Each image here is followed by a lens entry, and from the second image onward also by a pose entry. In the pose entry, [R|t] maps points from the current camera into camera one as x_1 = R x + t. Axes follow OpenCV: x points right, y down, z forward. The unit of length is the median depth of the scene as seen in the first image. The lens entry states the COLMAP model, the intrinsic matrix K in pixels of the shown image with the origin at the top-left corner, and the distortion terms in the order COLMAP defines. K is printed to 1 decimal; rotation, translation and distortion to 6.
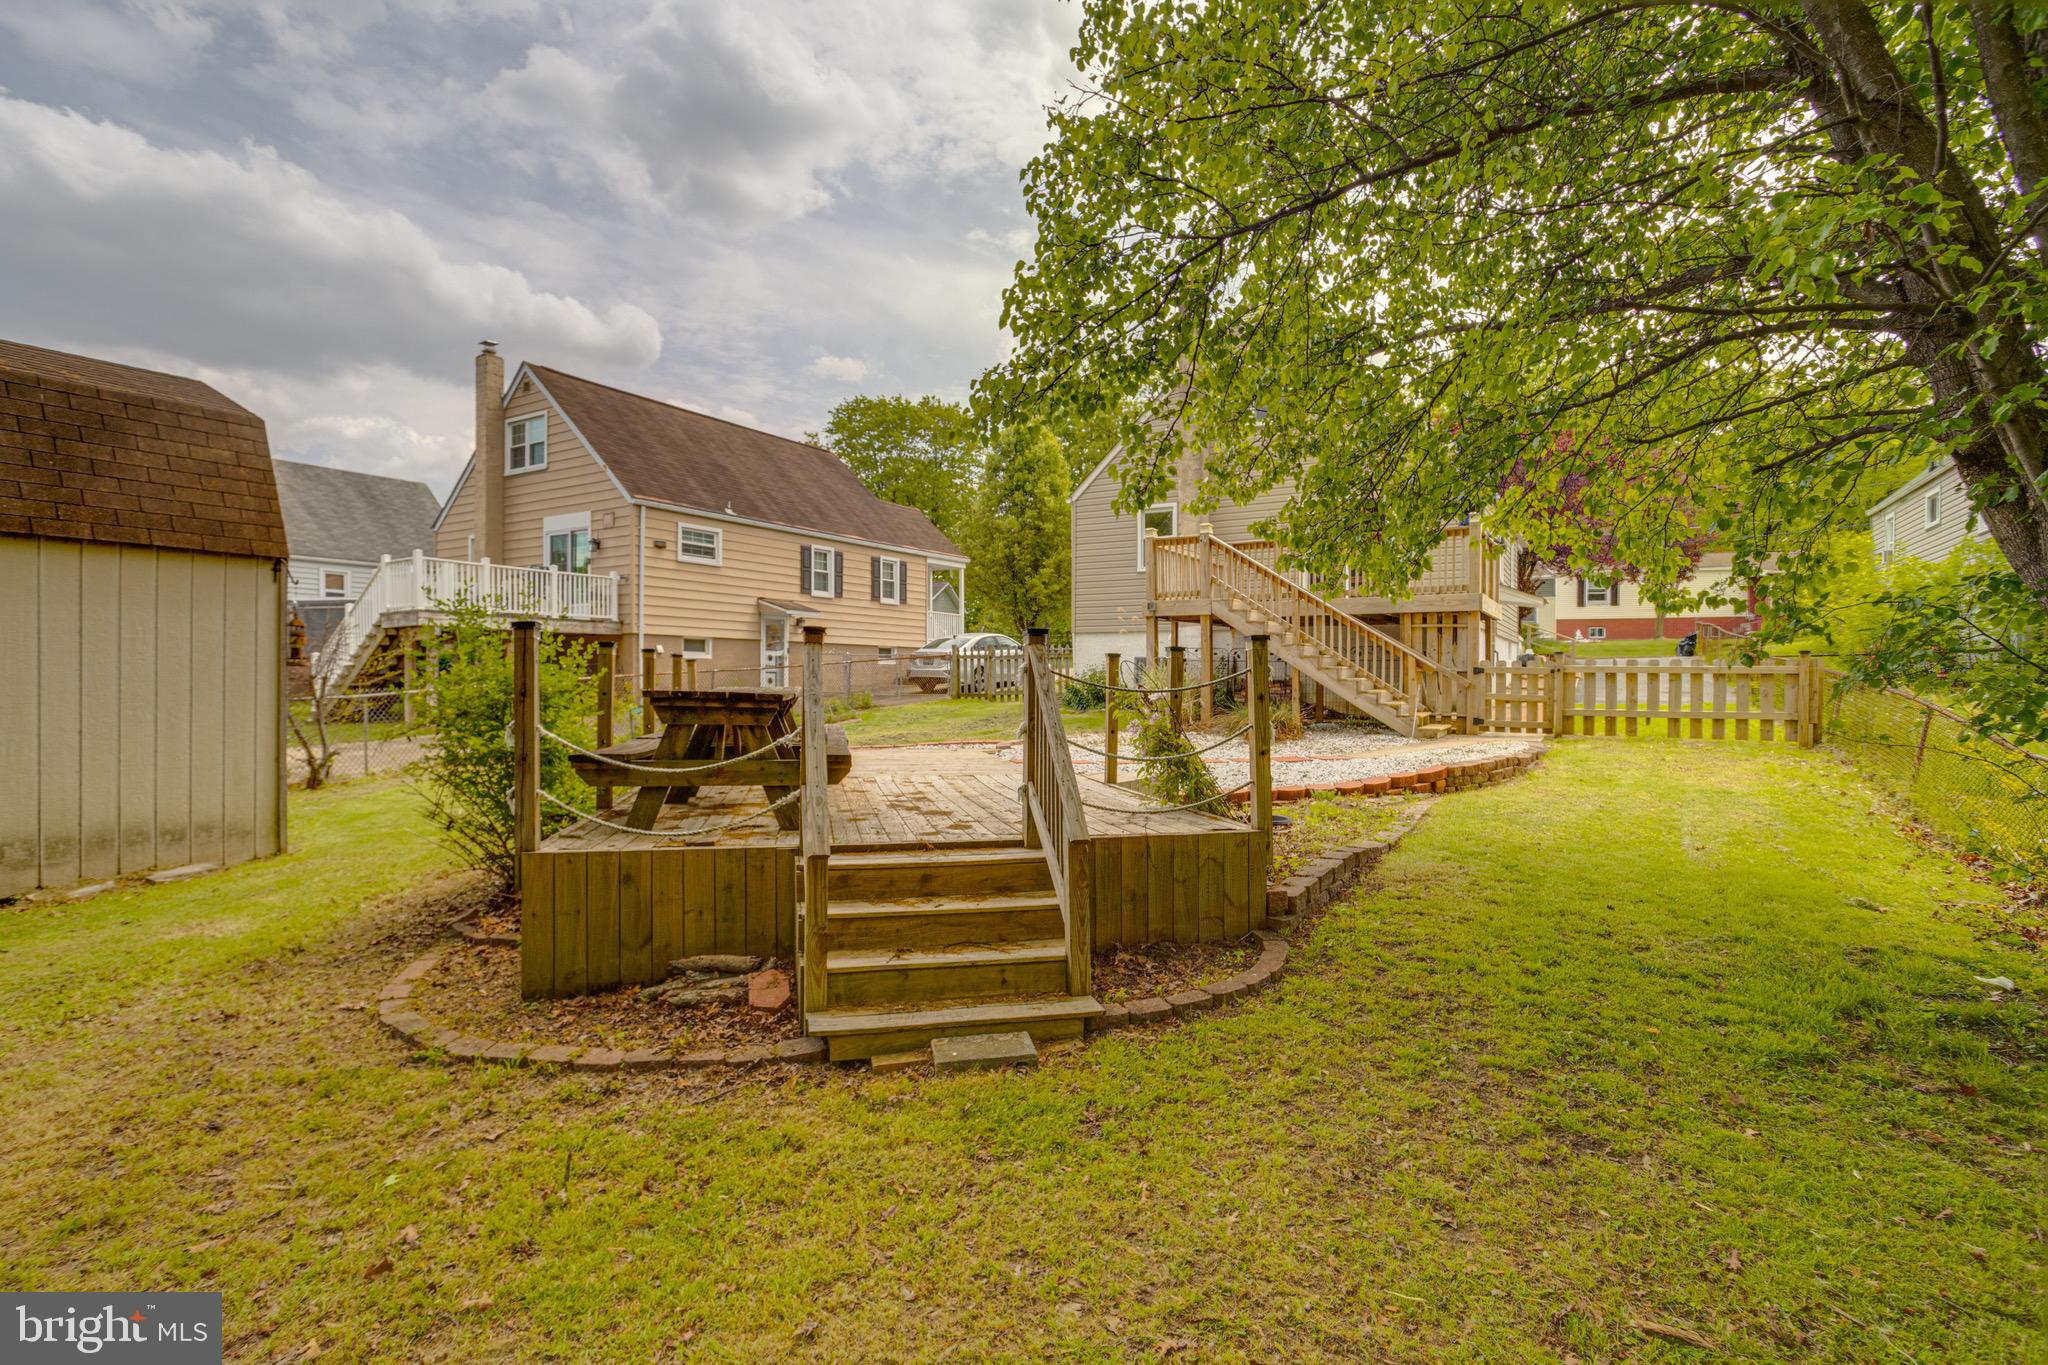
lens RADIAL K [[999.1, 0, 1008.2], [0, 999.1, 700.6], [0, 0, 1]] dist [-0.048326, 0.039122]
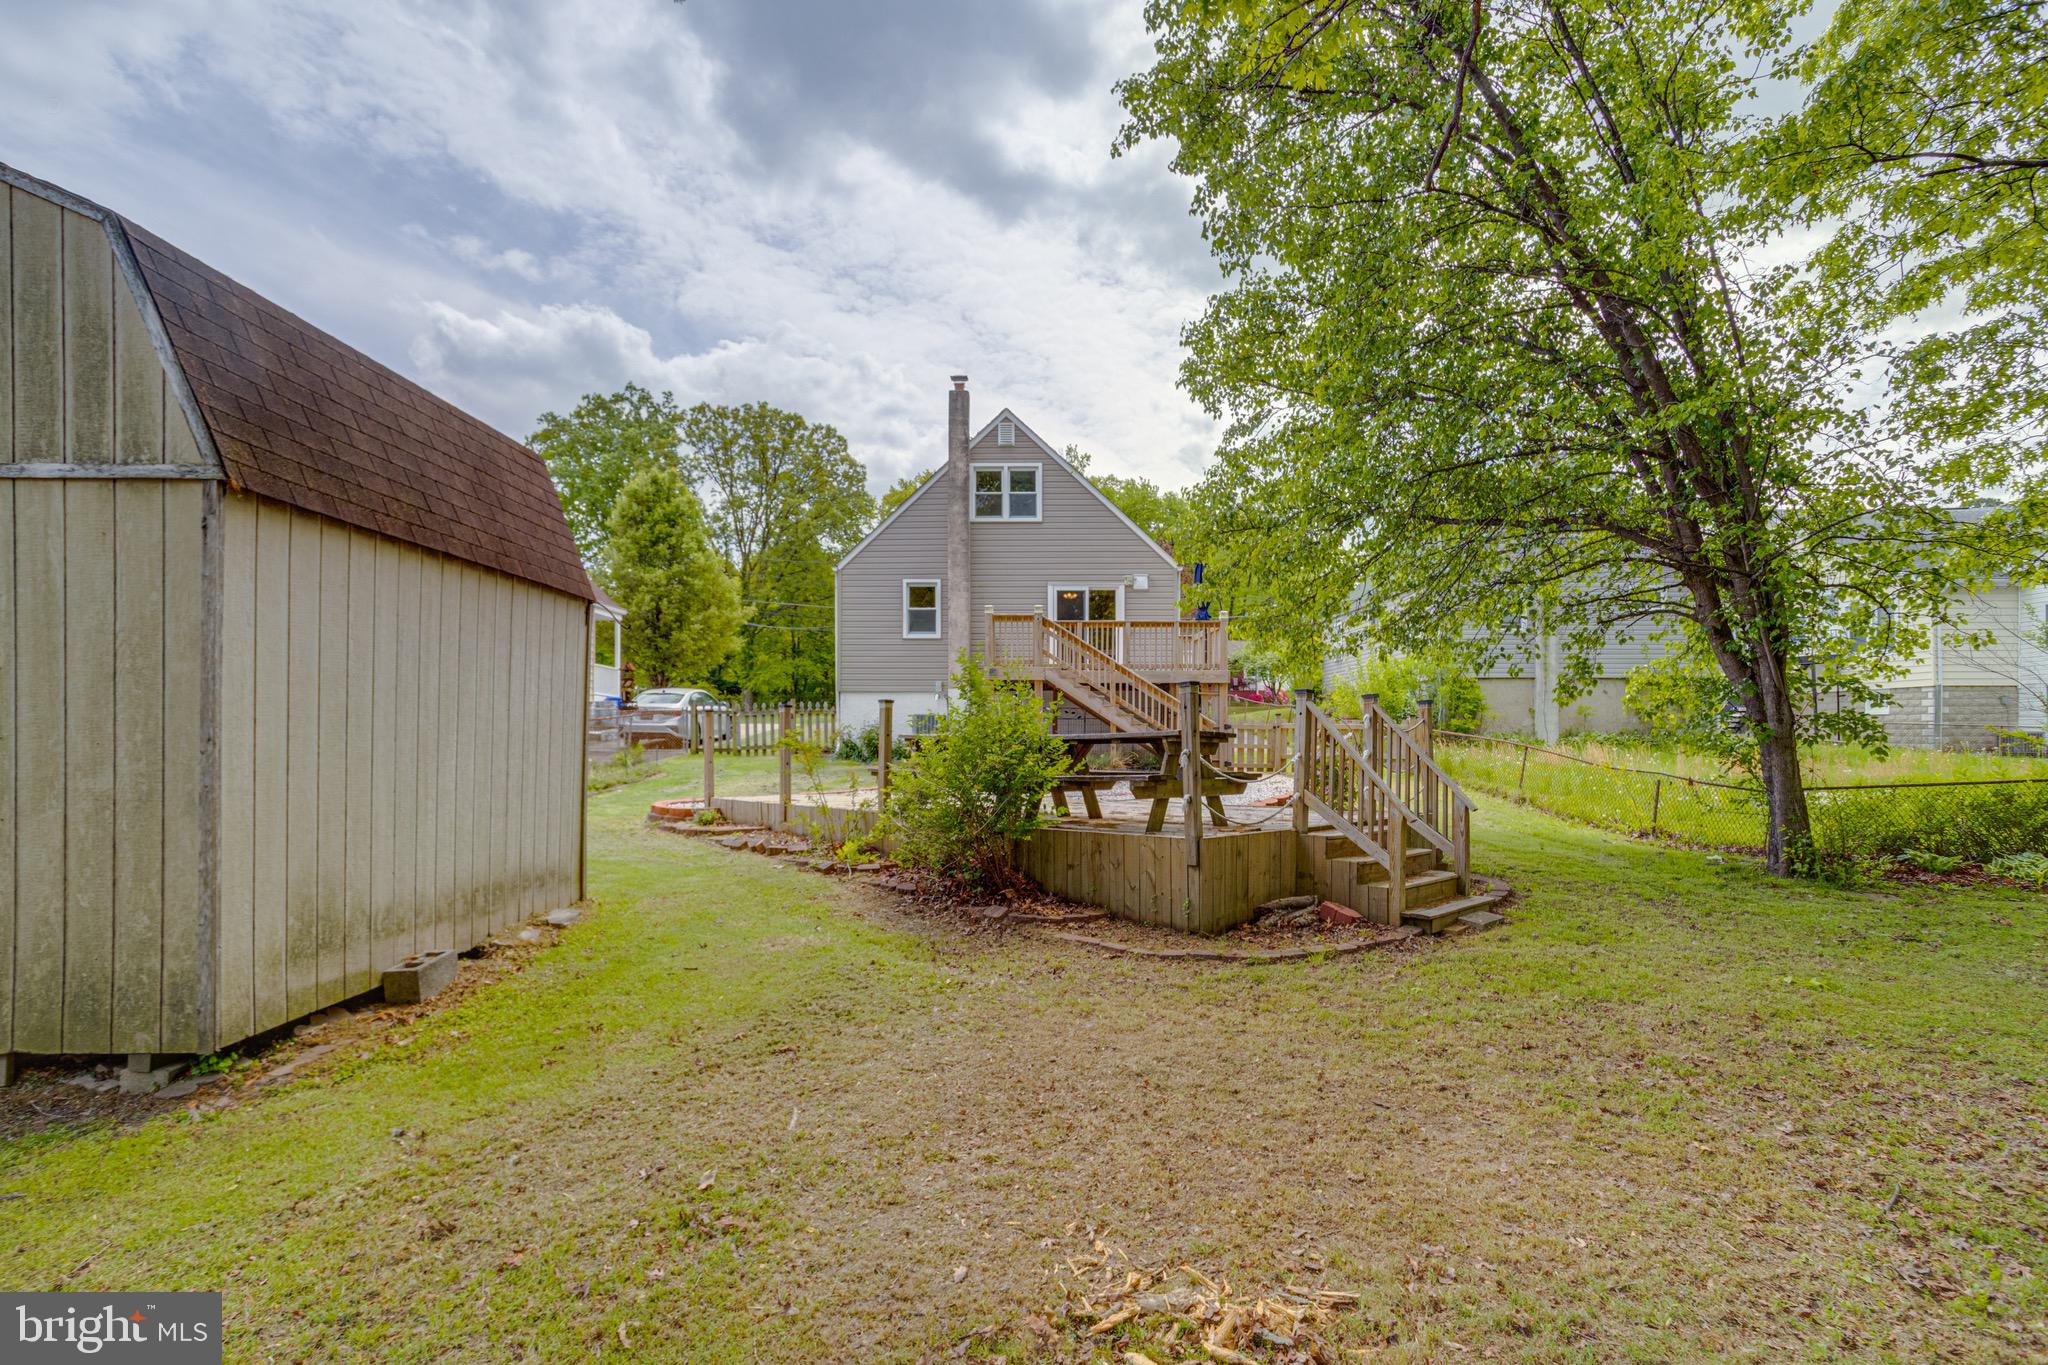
lens RADIAL K [[1016.3, 0, 1021.1], [0, 1016.3, 721.5], [0, 0, 1]] dist [-0.073138, 0.041865]
pose [[0.850497, 0.009759, 0.525889, -0.214521], [0.011435, 0.999248, -0.037037, 0.004877], [-0.525855, 0.037513, 0.849747, -0.020092]]
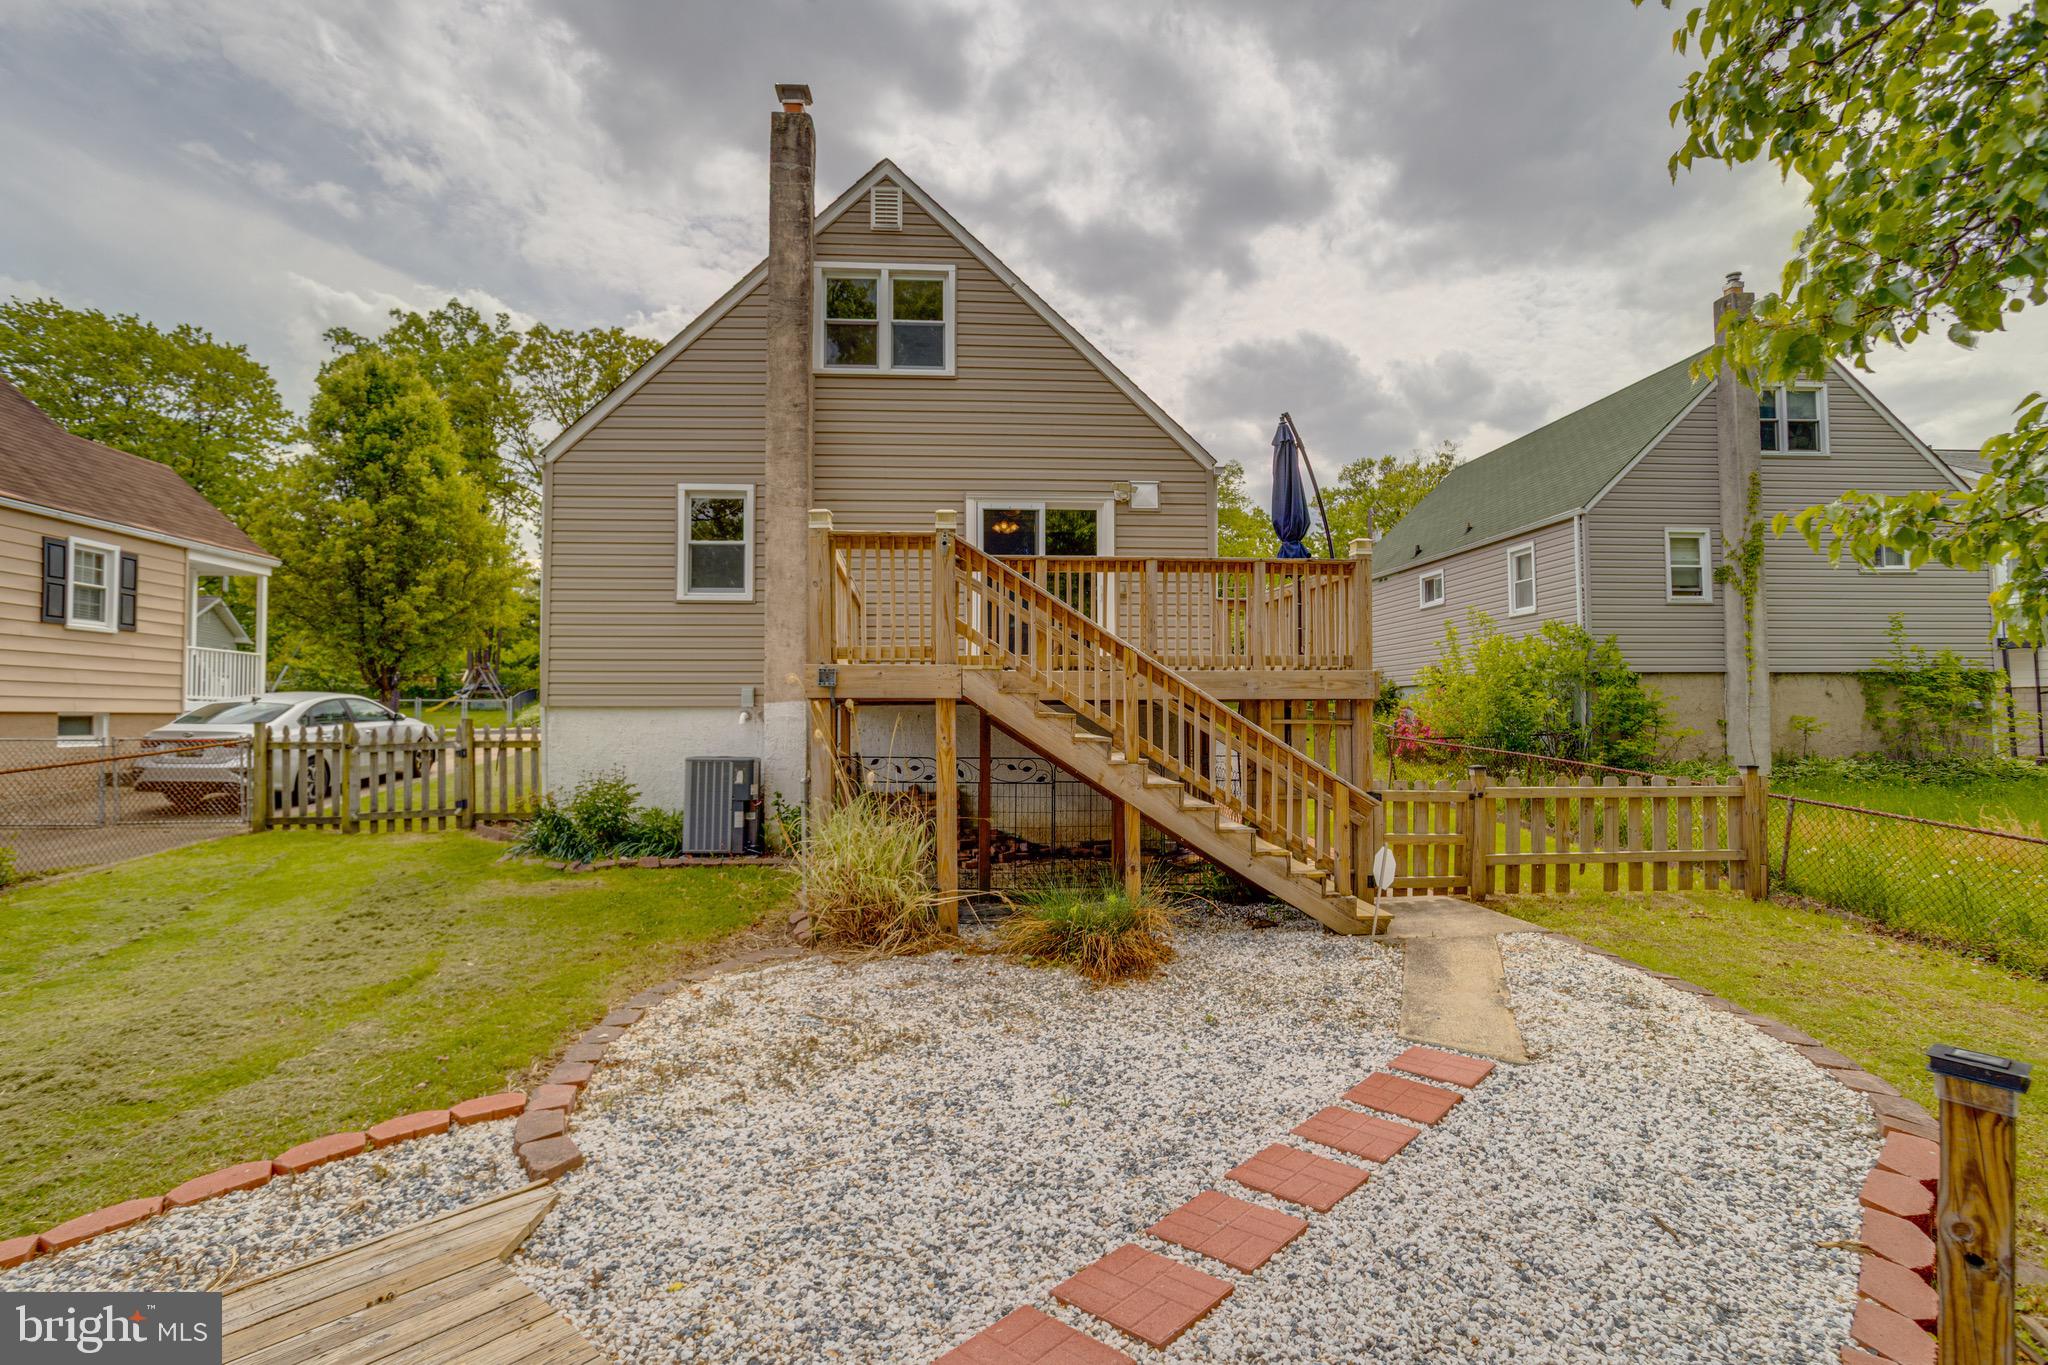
lens RADIAL K [[1001.2, 0, 1004.7], [0, 1001.2, 682.8], [0, 0, 1]] dist [-0.050444, 0.039407]
pose [[0.812560, 0.019236, 0.582560, -0.027238], [0.015119, 0.998423, -0.054057, -0.030120], [-0.582681, 0.052733, 0.810988, 0.267285]]
